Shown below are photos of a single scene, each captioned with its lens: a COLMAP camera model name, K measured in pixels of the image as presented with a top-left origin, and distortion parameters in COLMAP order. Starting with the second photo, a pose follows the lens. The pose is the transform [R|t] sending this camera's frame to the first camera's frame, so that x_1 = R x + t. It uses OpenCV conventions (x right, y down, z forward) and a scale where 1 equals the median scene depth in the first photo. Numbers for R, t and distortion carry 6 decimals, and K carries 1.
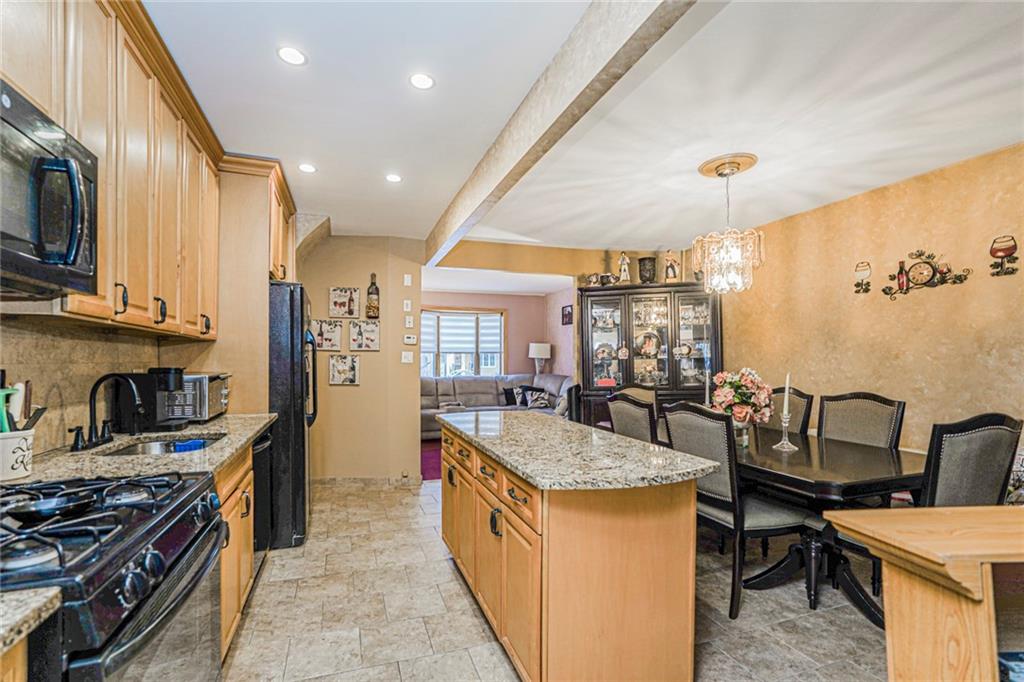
lens RADIAL K [[474.4, 0, 507.7], [0, 474.4, 366.2], [0, 0, 1]] dist [-0.003816, 0.001040]
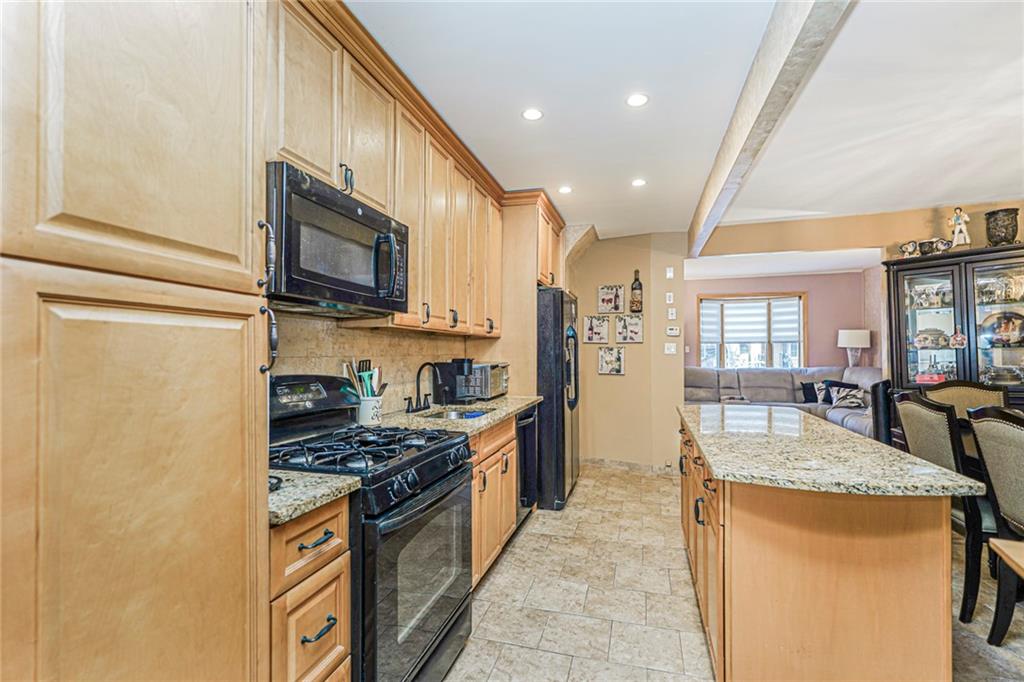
lens RADIAL K [[476.3, 0, 513.9], [0, 476.3, 347.8], [0, 0, 1]] dist [-0.000973, 0.000265]
pose [[0.825612, -0.009371, -0.564160, 0.137406], [-0.001337, 0.999827, -0.018564, -0.002012], [0.564236, 0.016081, 0.825457, -0.047884]]
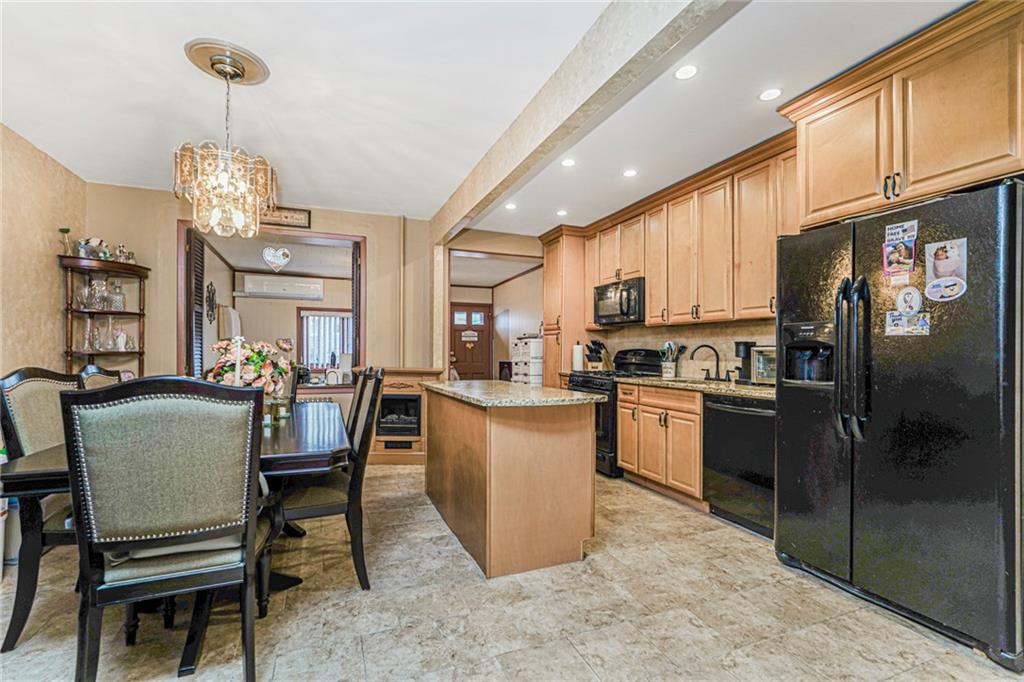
lens RADIAL K [[476.3, 0, 513.9], [0, 476.3, 347.8], [0, 0, 1]] dist [-0.000973, 0.000265]
pose [[-0.999027, -0.004885, -0.043827, 0.049092], [-0.005035, 0.999982, 0.003321, 0.014210], [0.043810, 0.003538, -0.999034, 1.786692]]
